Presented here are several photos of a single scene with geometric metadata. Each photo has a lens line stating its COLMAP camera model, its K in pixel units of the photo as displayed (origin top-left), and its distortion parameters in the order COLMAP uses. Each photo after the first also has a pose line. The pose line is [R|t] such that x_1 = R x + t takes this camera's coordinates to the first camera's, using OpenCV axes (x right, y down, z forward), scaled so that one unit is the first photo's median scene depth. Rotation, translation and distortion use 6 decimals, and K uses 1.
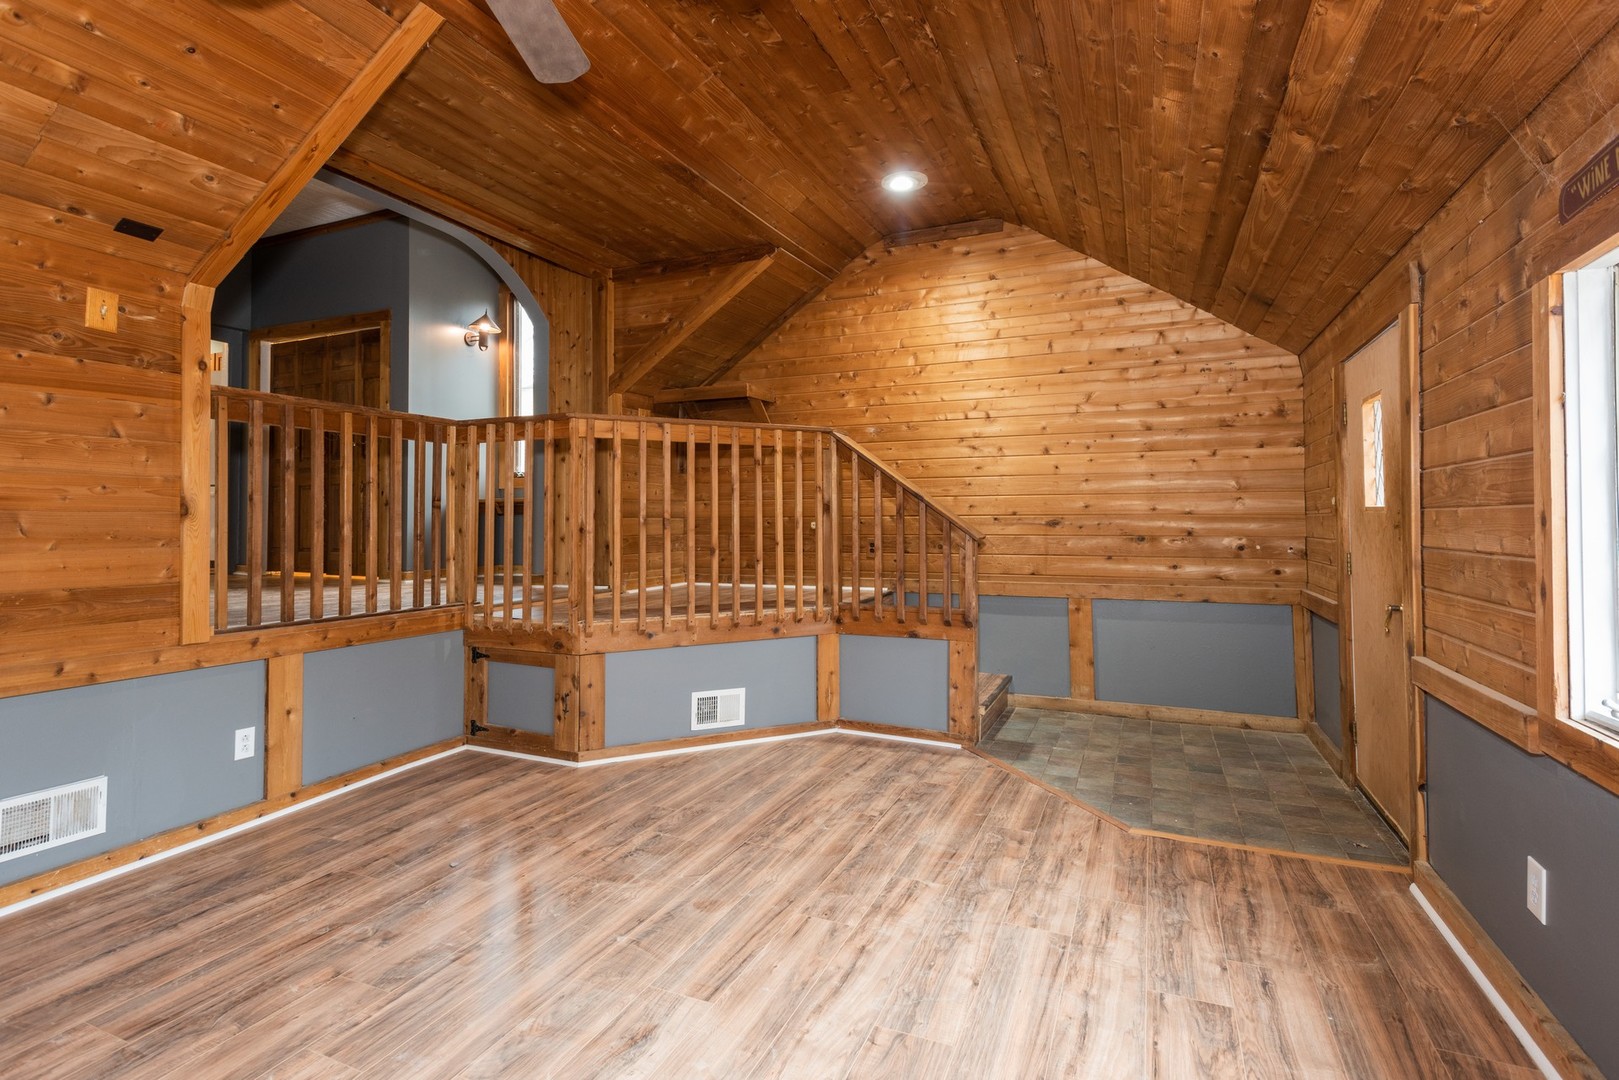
lens RADIAL K [[754.1, 0, 811.5], [0, 754.1, 525.5], [0, 0, 1]] dist [0.012343, -0.001951]
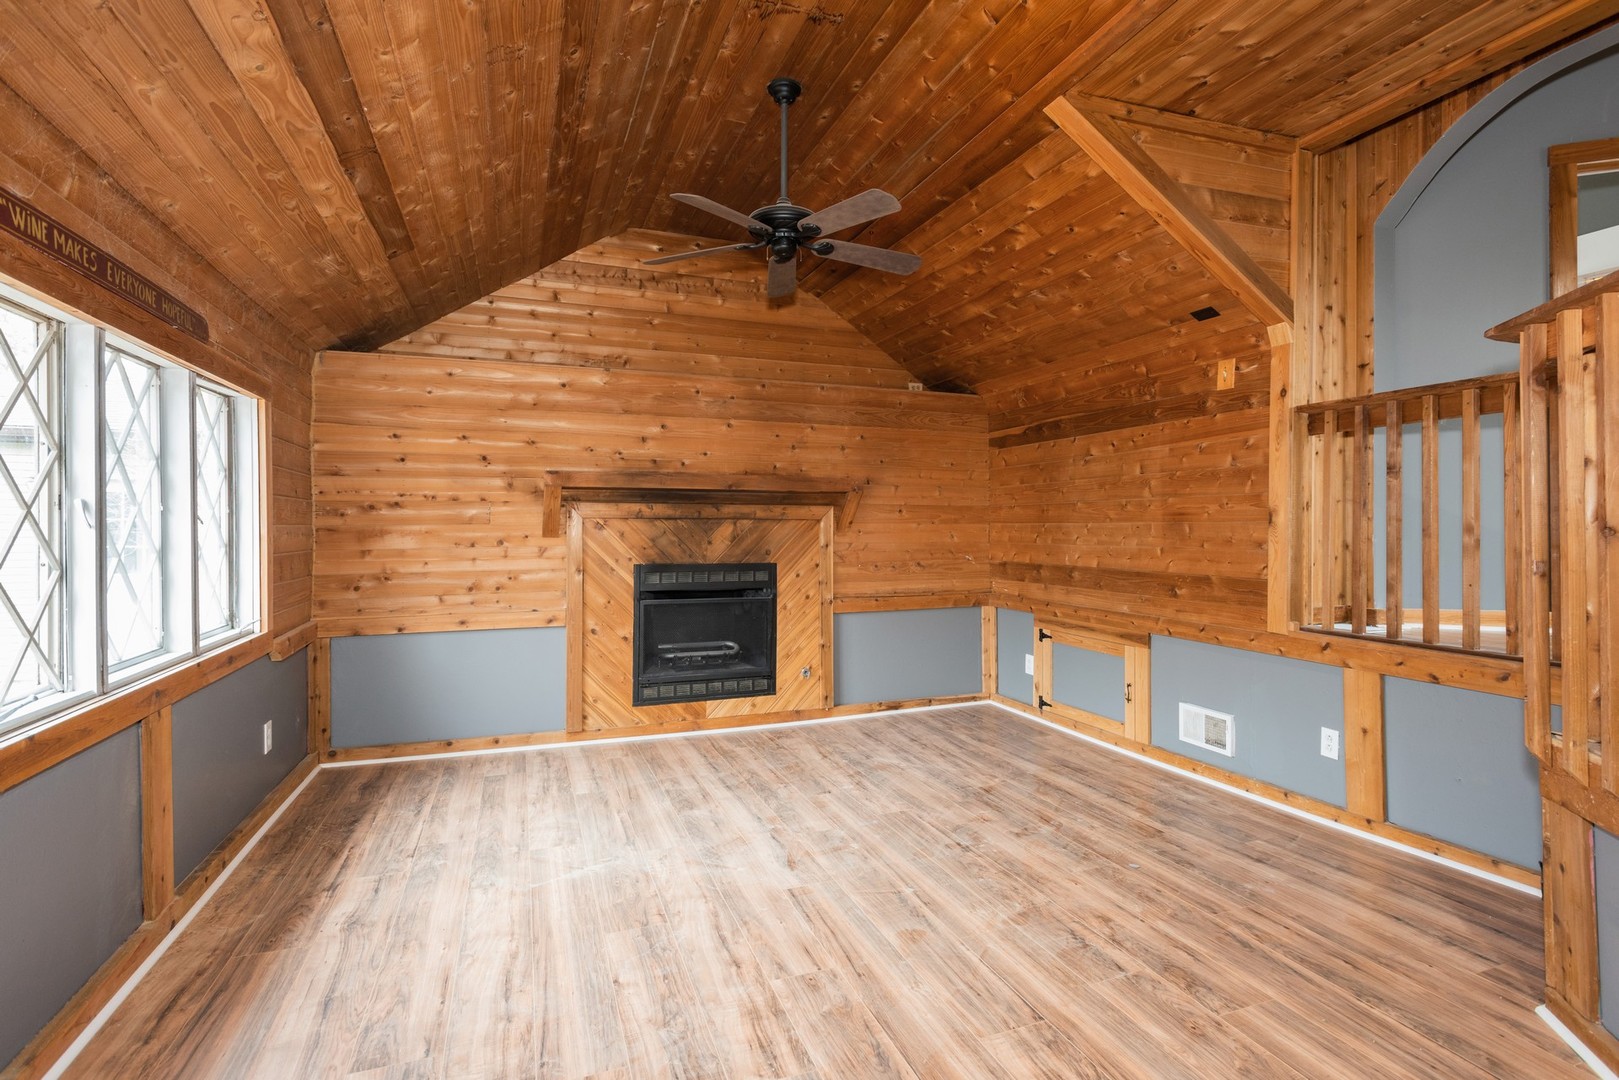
lens RADIAL K [[754.1, 0, 808.8], [0, 754.1, 531.6], [0, 0, 1]] dist [0.012343, -0.001951]
pose [[-0.706201, 0.007024, -0.707977, 0.602982], [-0.000843, 0.999942, 0.010762, -0.015299], [0.708011, 0.008197, -0.706154, 1.520463]]
